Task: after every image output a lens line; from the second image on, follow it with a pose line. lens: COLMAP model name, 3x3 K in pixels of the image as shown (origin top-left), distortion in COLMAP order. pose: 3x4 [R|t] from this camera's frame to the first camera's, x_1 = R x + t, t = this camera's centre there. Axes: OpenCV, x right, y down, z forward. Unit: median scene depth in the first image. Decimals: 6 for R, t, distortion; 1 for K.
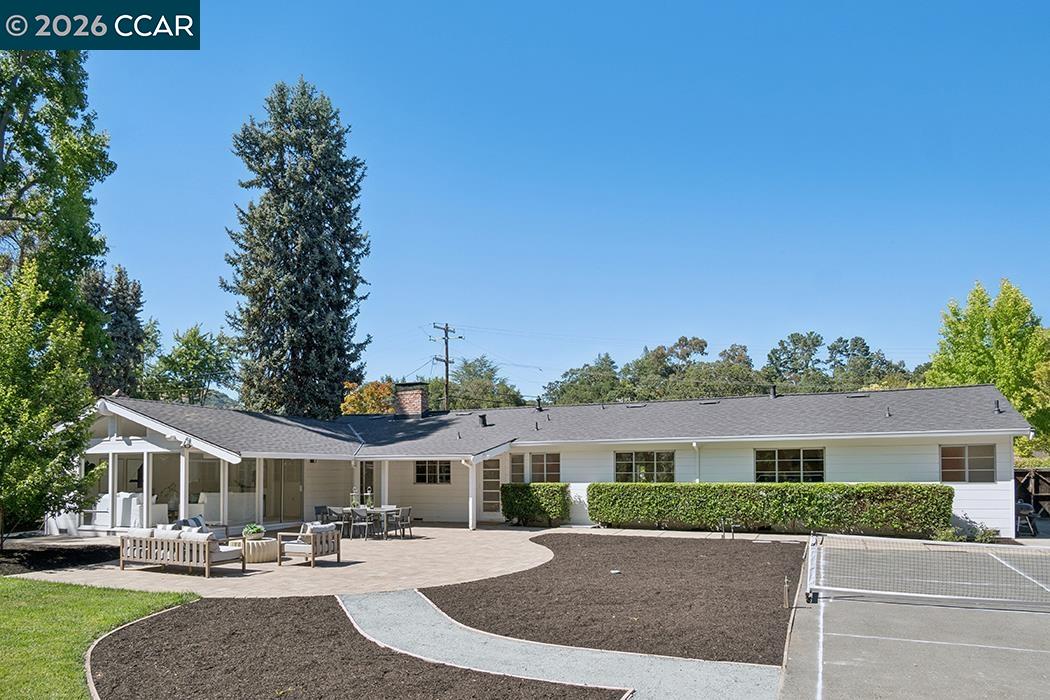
lens RADIAL K [[716.0, 0, 525.2], [0, 716.0, 439.2], [0, 0, 1]] dist [0.006504, 0.001532]
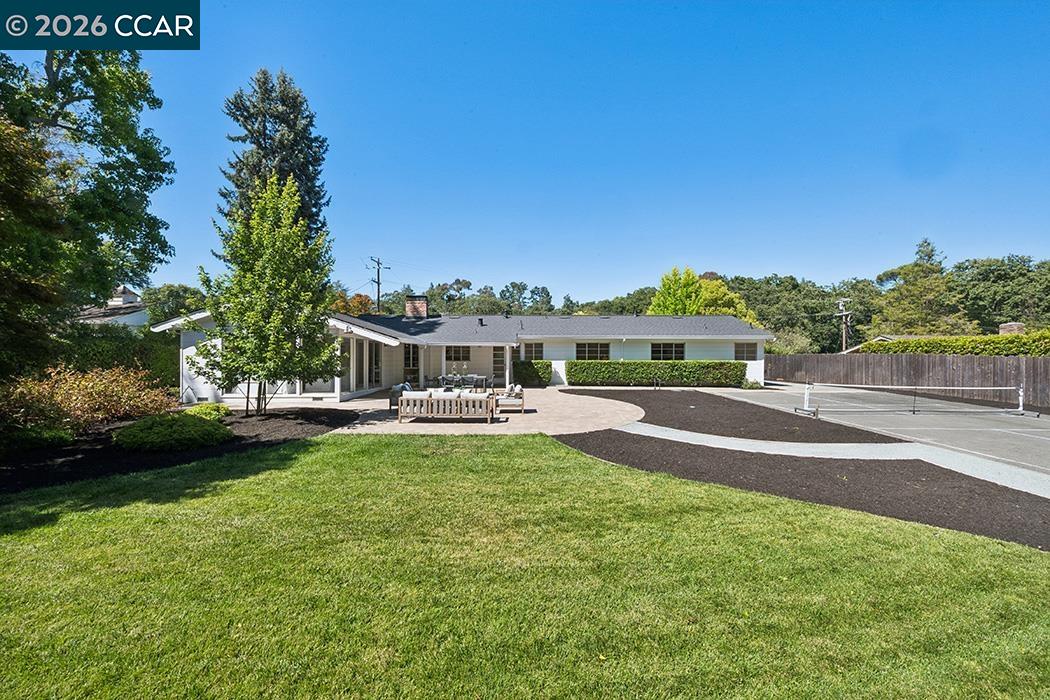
lens RADIAL K [[410.9, 0, 525.0], [0, 410.9, 350.0], [0, 0, 1]] dist [-0.000575, -0.000172]
pose [[0.909608, 0.012674, 0.415273, -0.213990], [-0.025326, 0.999367, 0.024972, 0.006702], [-0.414694, -0.033232, 0.909354, 0.067846]]
